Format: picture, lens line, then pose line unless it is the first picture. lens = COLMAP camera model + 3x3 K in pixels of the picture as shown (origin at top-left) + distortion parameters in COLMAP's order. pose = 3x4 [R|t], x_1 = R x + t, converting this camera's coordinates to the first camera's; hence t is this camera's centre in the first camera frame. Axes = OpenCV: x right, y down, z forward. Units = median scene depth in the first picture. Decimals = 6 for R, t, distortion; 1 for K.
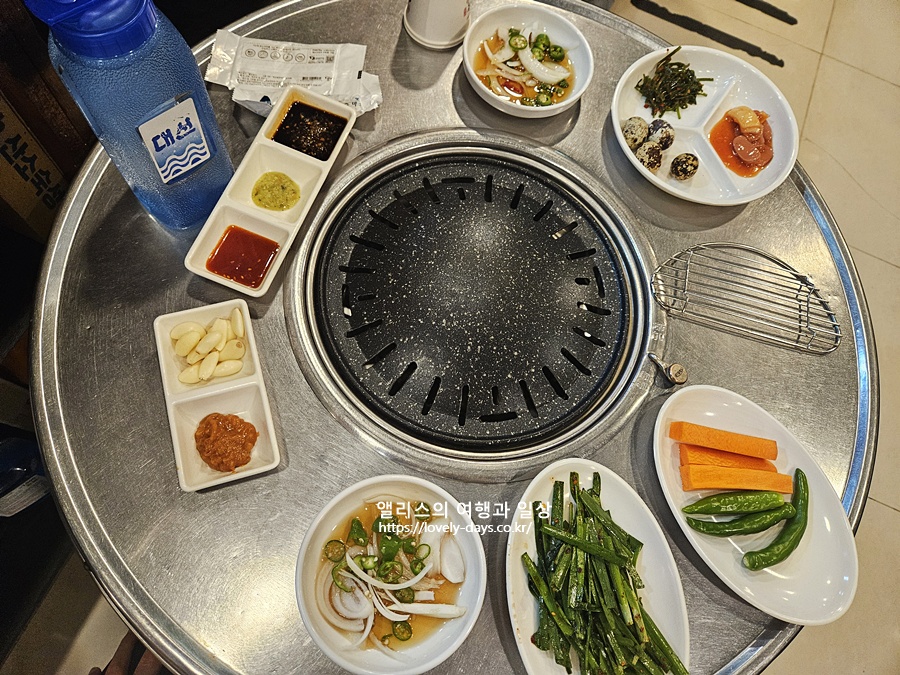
lens RADIAL K [[588.5, 0, 450.0], [0, 588.5, 337.5], [0, 0, 1]] dist [-0.004419, -0.002534]
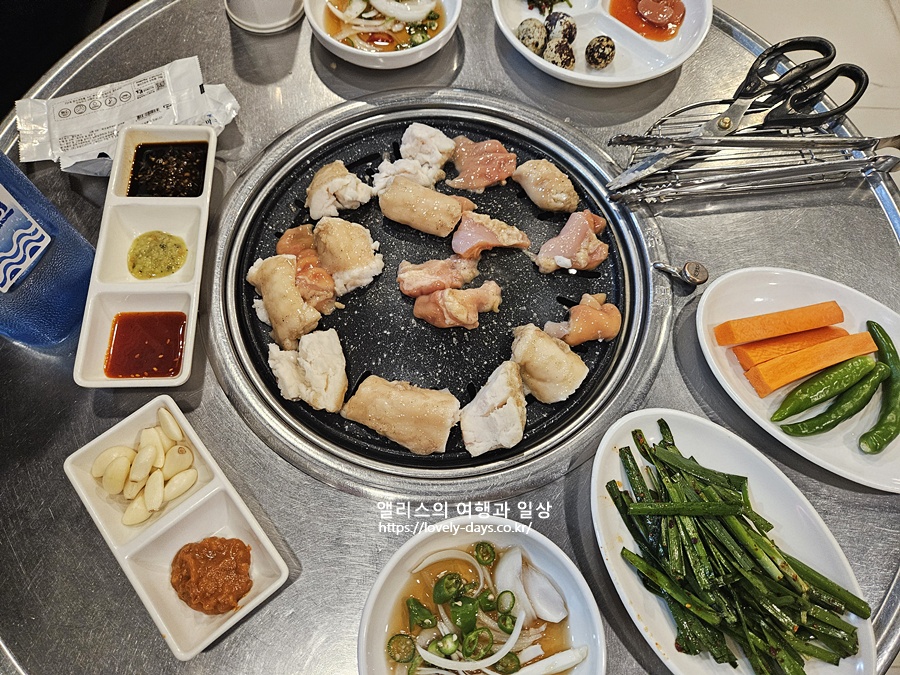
lens RADIAL K [[588.5, 0, 450.0], [0, 588.5, 337.5], [0, 0, 1]] dist [-0.004419, -0.002534]
pose [[0.919664, -0.386750, 0.068132, -0.029385], [0.387812, 0.921735, -0.002578, 0.014090], [-0.061803, 0.028793, 0.997673, 0.199828]]
